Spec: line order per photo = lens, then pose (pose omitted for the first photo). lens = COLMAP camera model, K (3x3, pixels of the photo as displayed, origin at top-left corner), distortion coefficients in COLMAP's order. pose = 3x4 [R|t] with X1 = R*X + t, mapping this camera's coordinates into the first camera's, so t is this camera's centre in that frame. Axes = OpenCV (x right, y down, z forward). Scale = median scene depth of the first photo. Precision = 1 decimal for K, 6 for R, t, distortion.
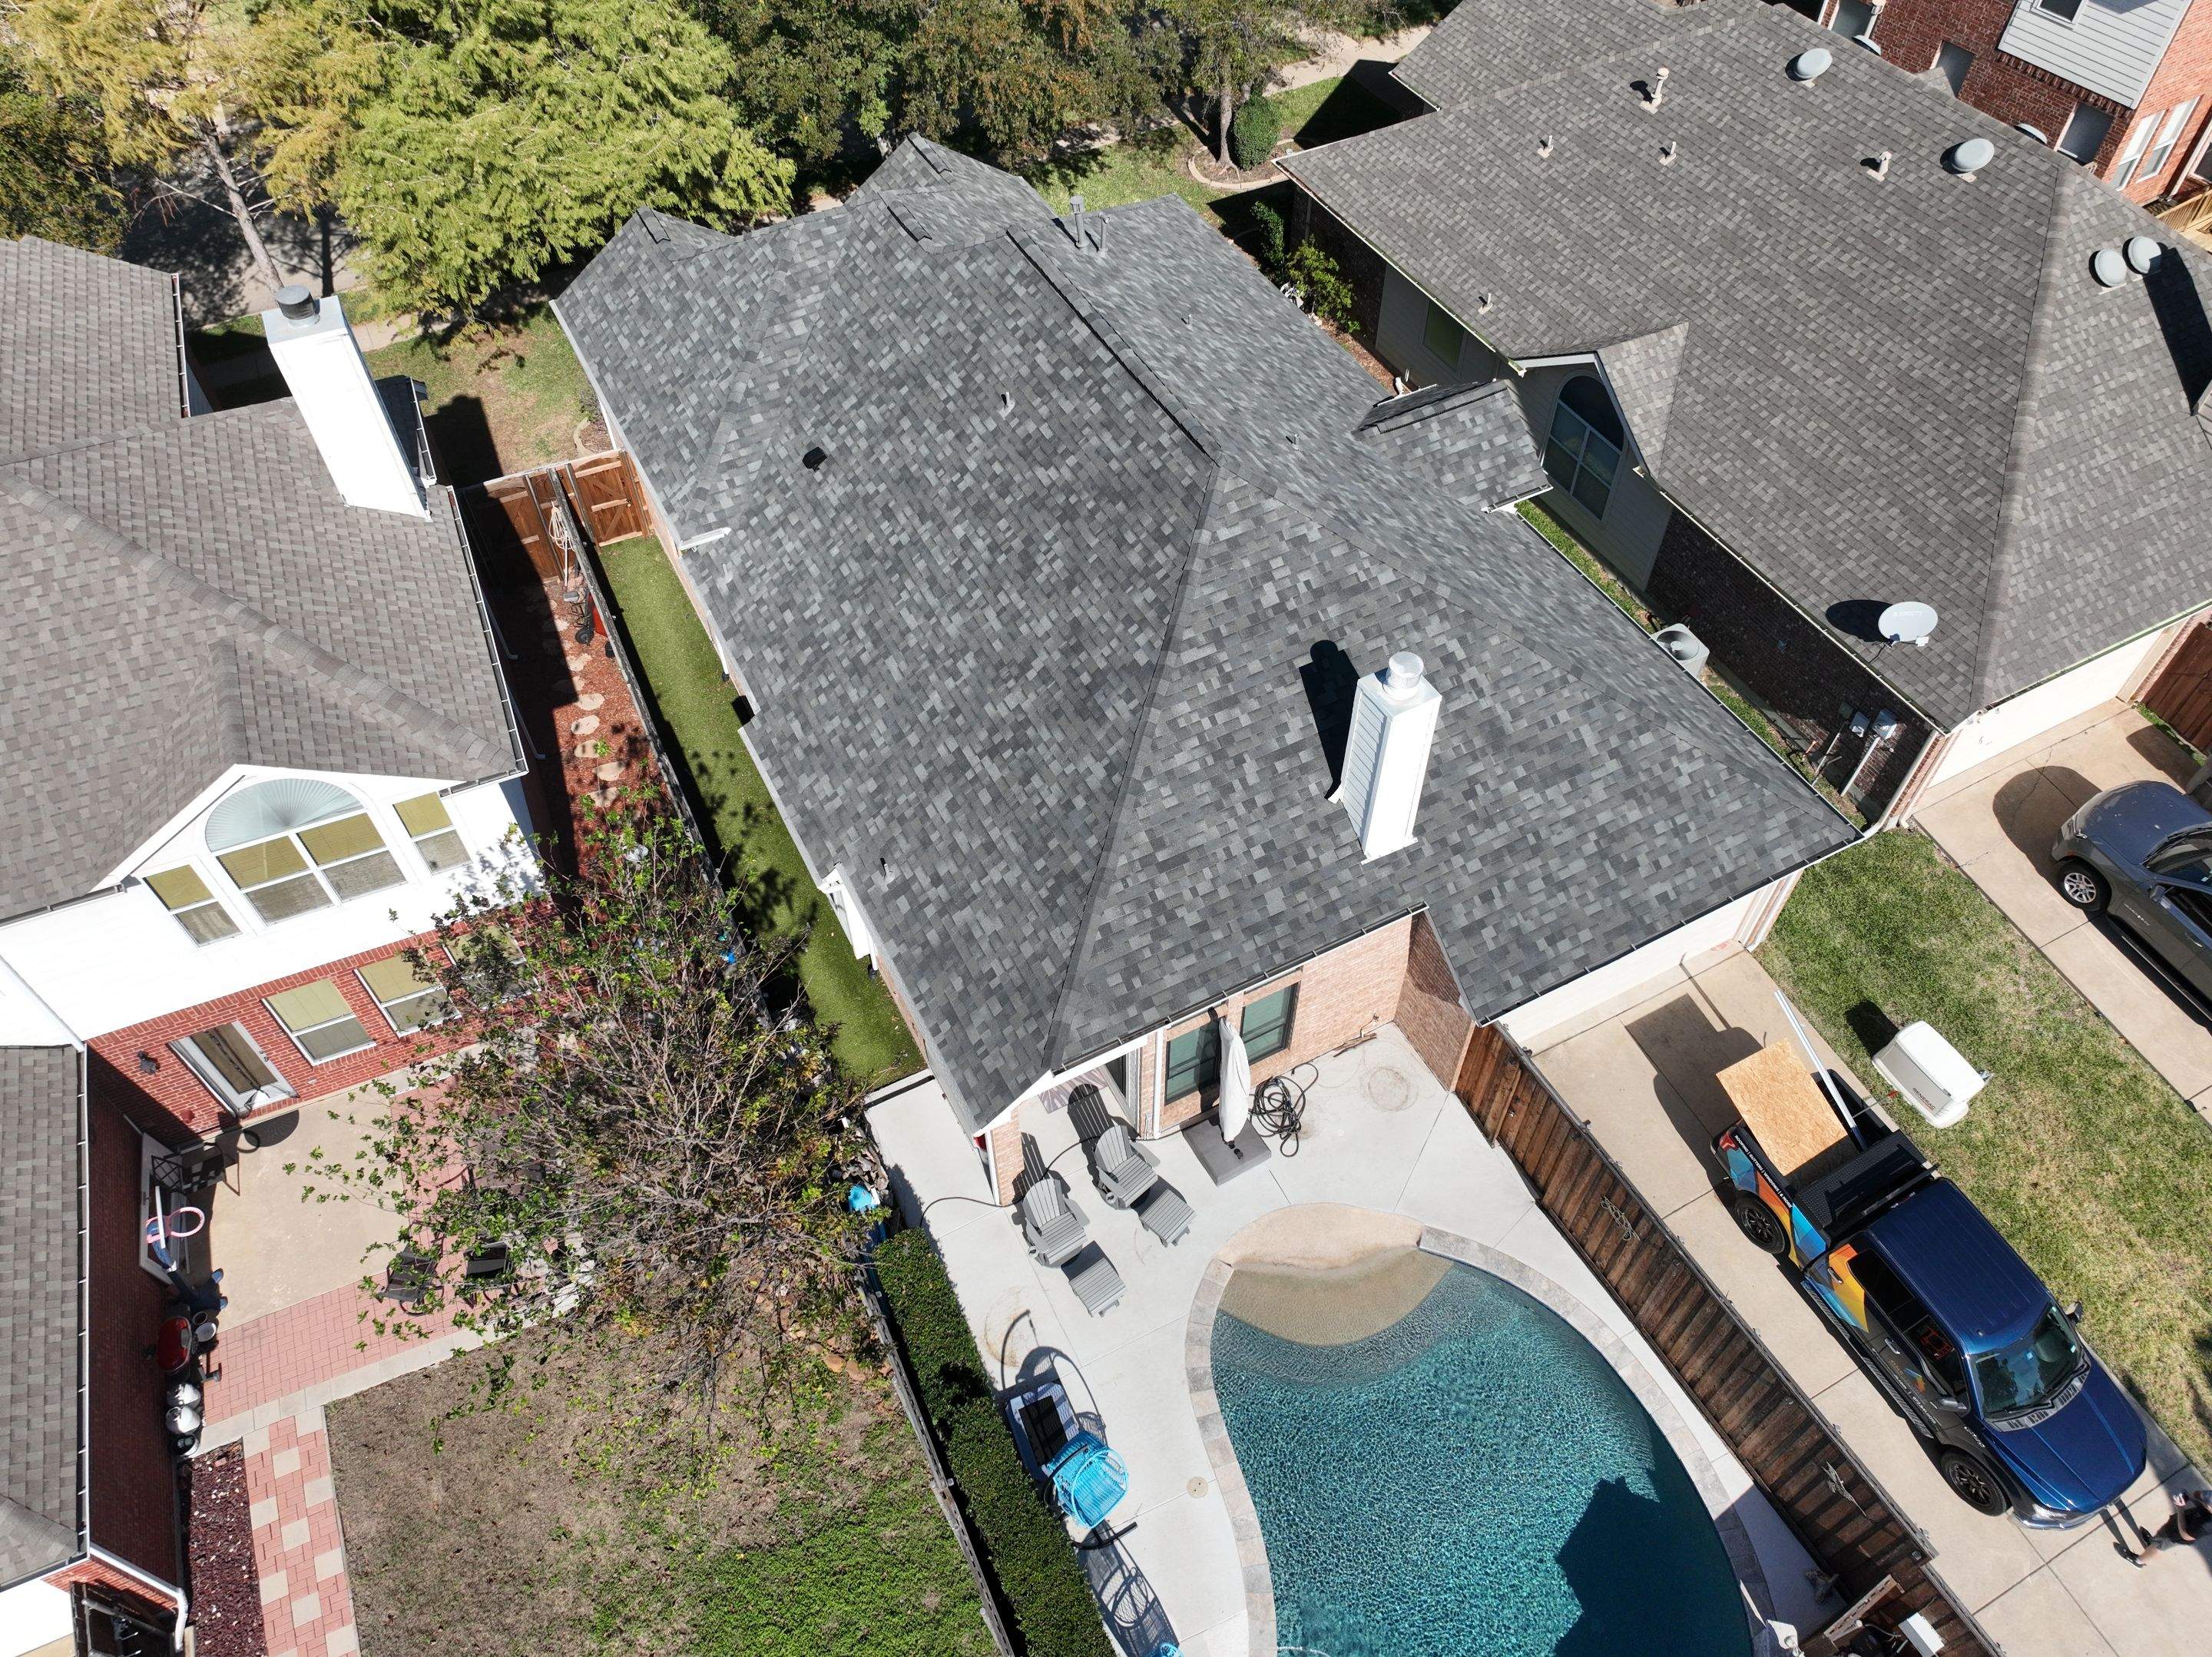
lens RADIAL K [[1557.3, 0, 1106.7], [0, 1557.3, 821.3], [0, 0, 1]] dist [-0.006579, 0.028184]
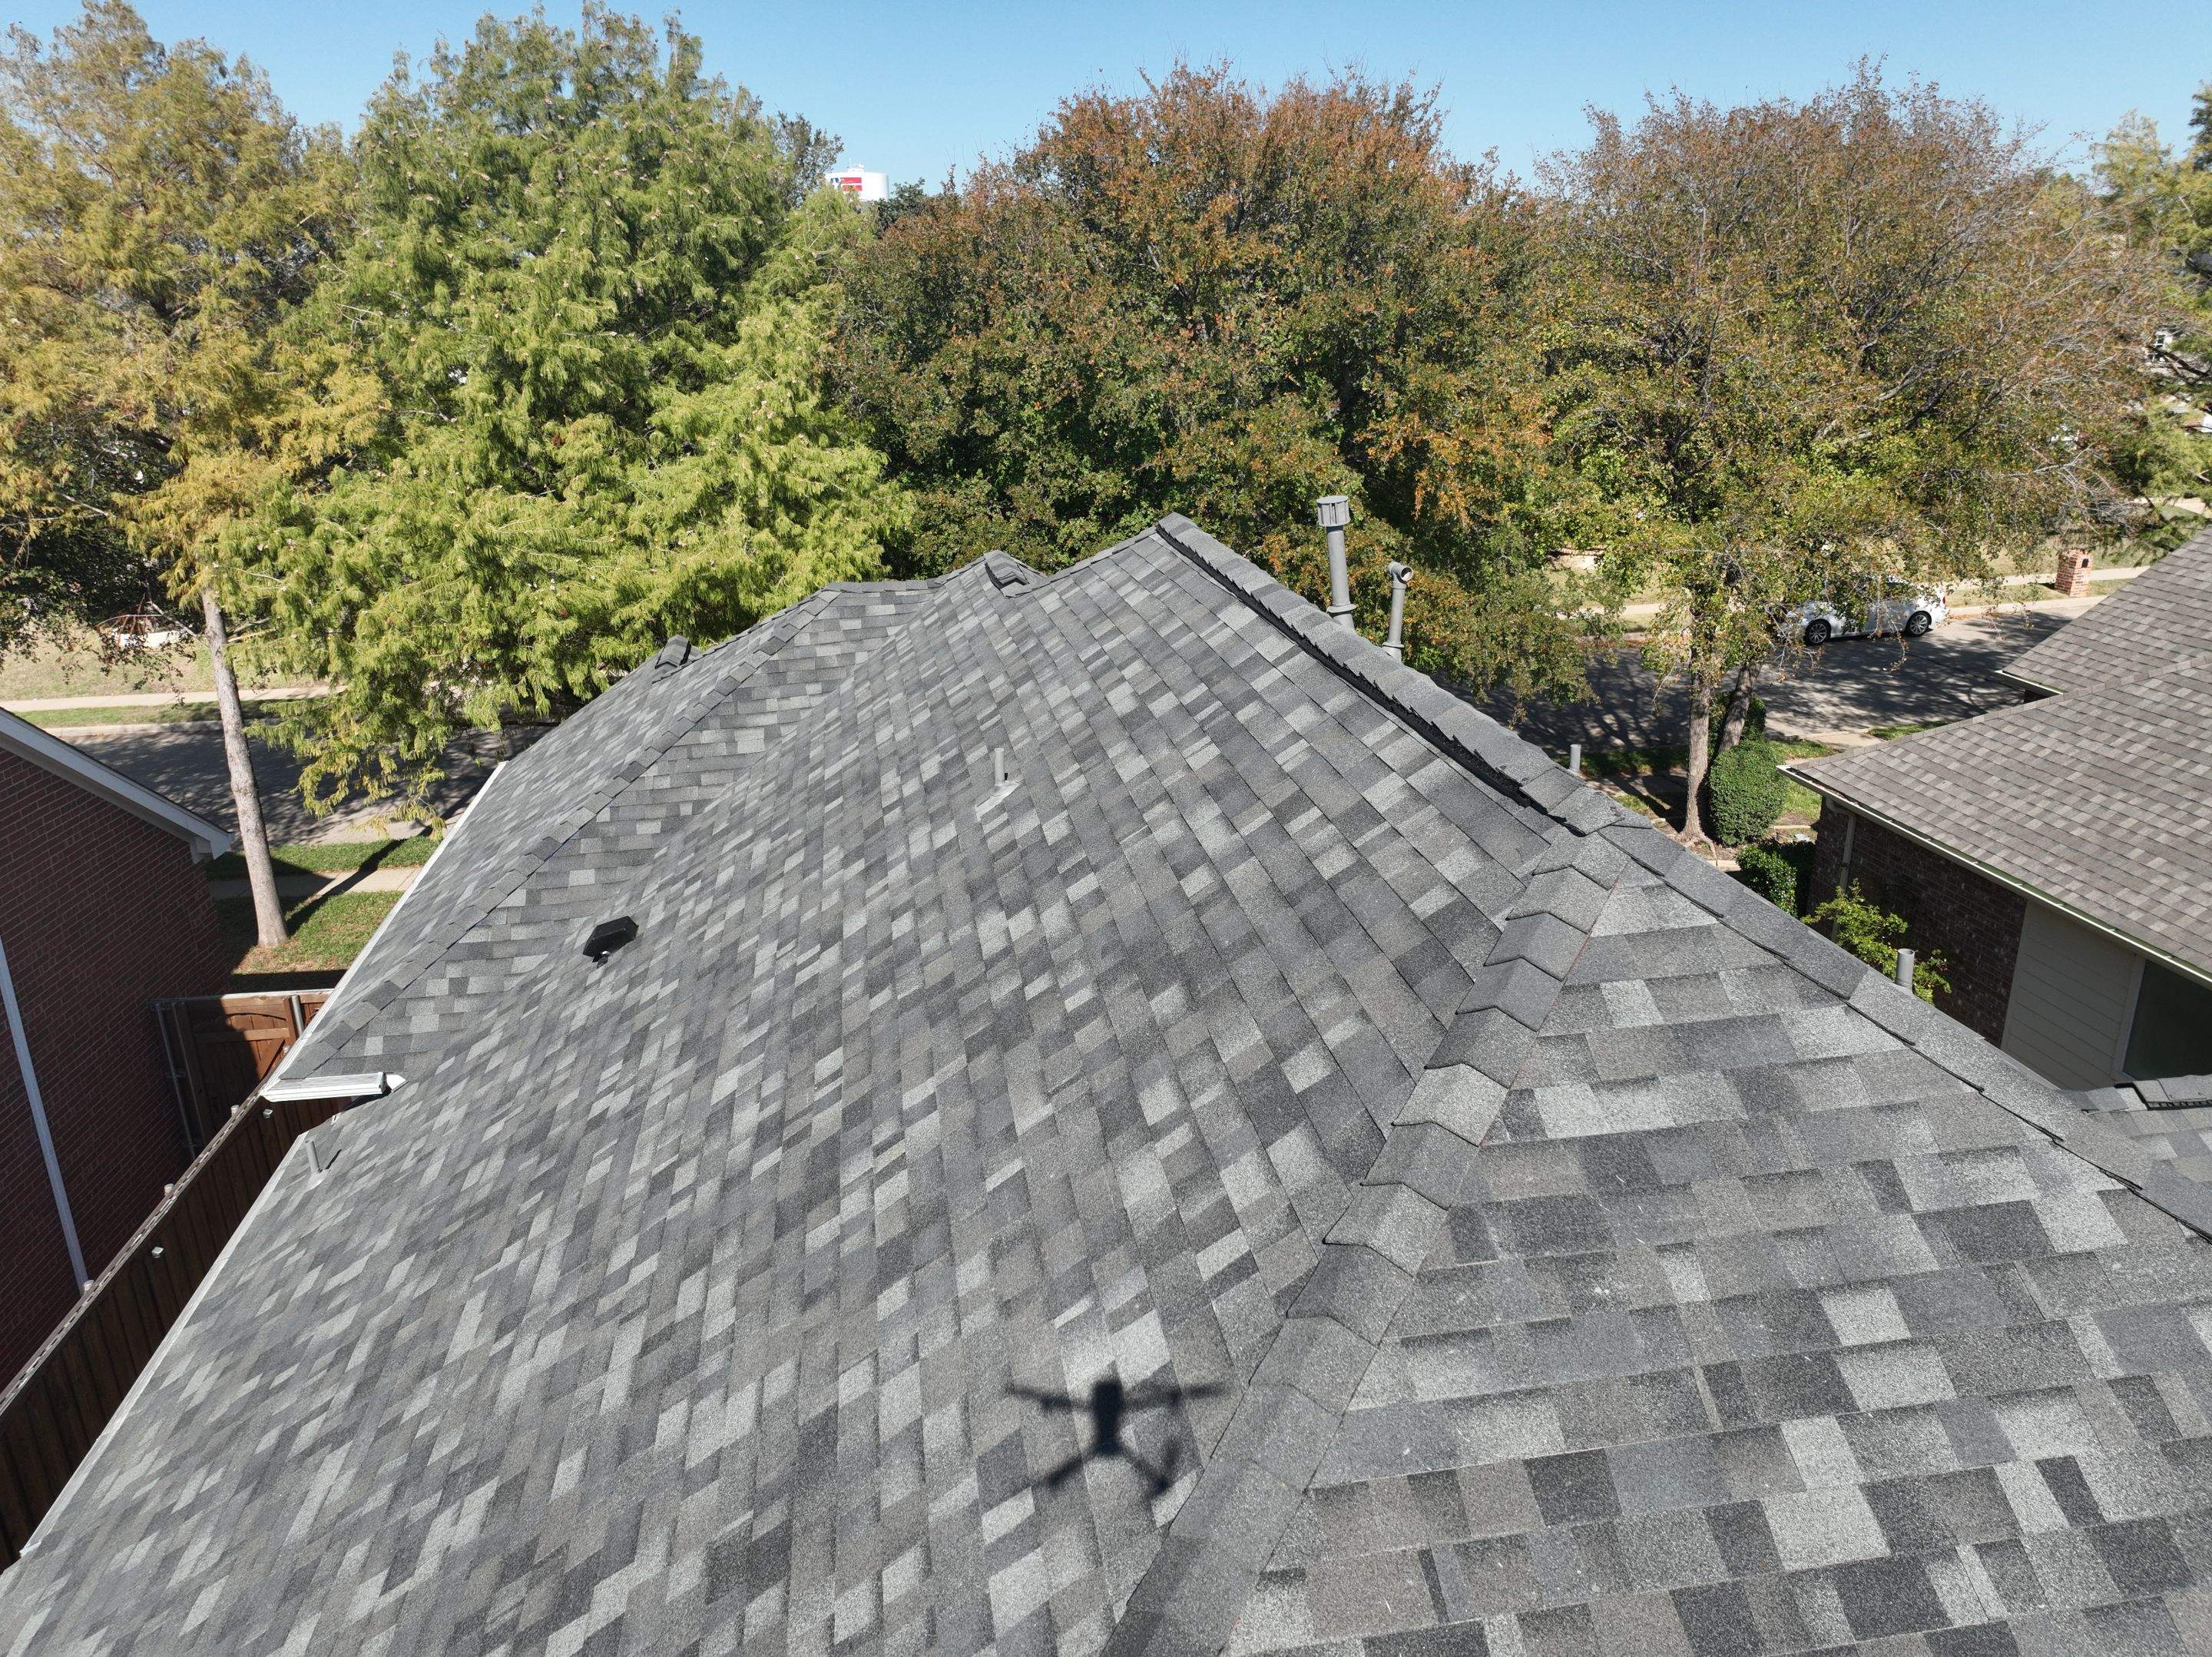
lens RADIAL K [[1557.3, 0, 1106.7], [0, 1557.3, 821.3], [0, 0, 1]] dist [-0.006579, 0.028184]
pose [[0.948704, 0.098736, -0.300352, 0.063205], [-0.242409, 0.837035, -0.490521, -0.088685], [0.202973, 0.538167, 0.818033, 0.683115]]
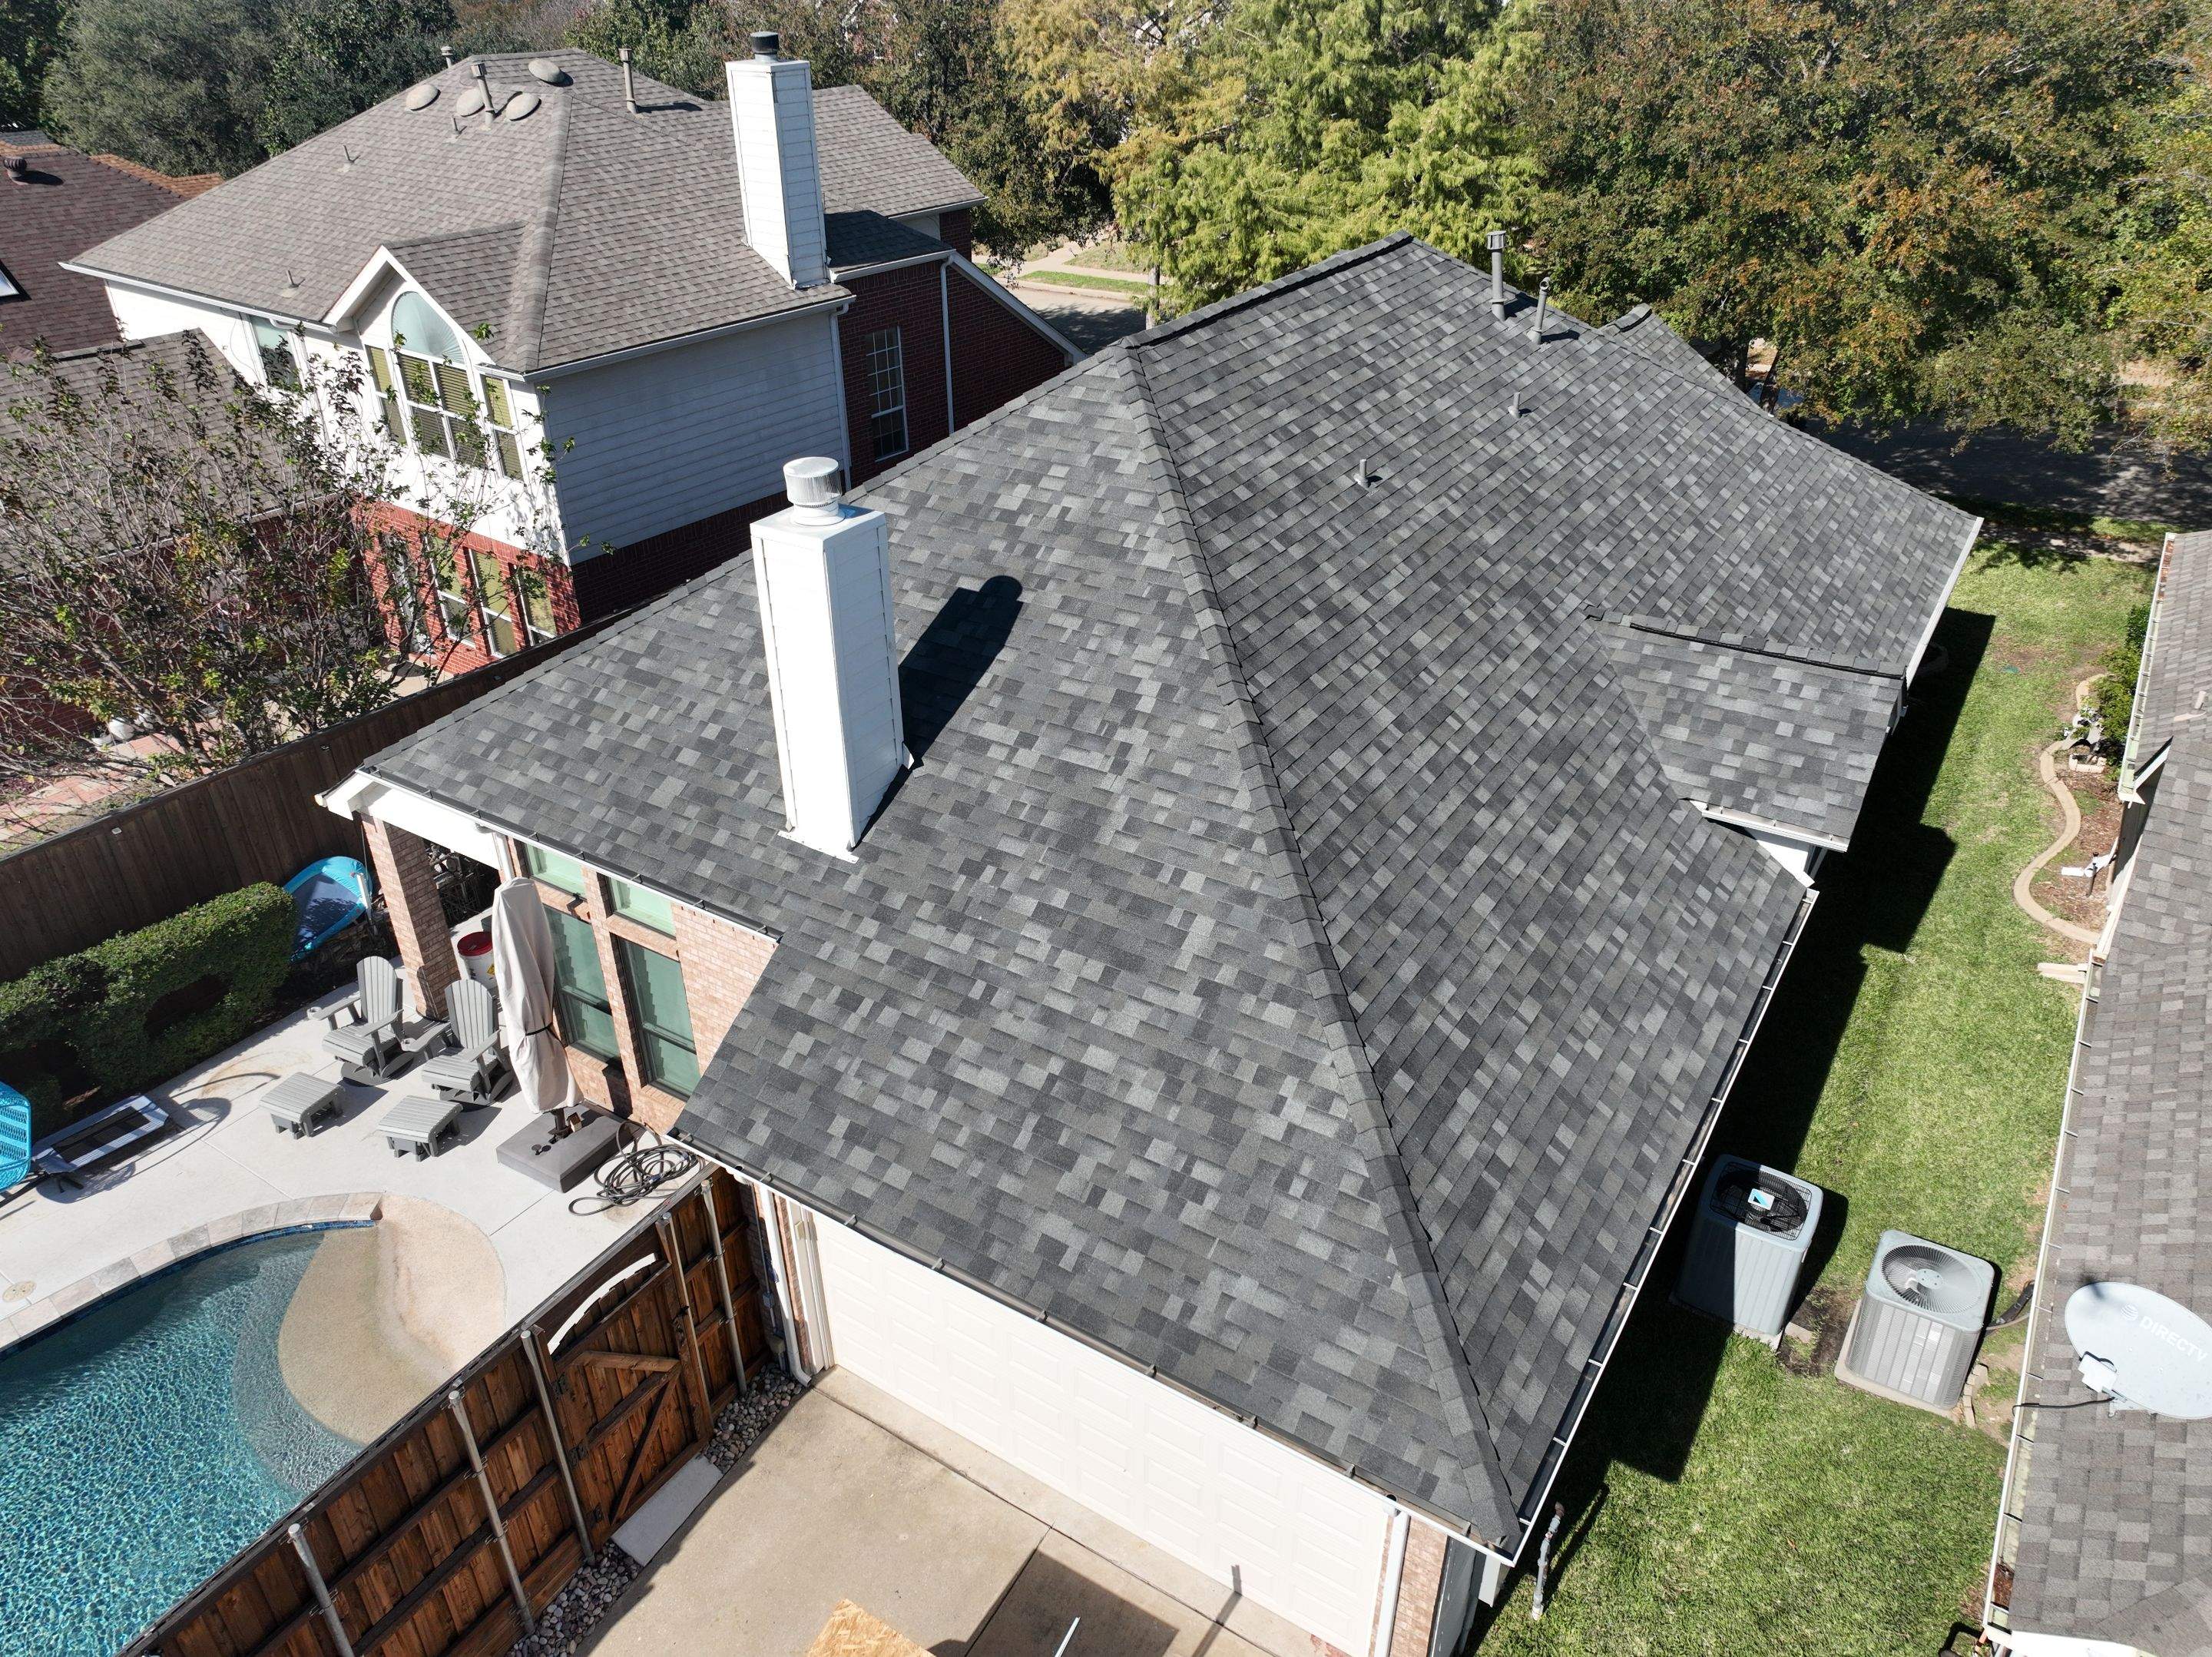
lens RADIAL K [[1557.3, 0, 1106.7], [0, 1557.3, 821.3], [0, 0, 1]] dist [-0.006579, 0.028184]
pose [[0.497356, 0.441329, -0.746904, 0.592488], [-0.668857, 0.743365, -0.006147, -0.052639], [0.552510, 0.502630, 0.664903, 0.539974]]
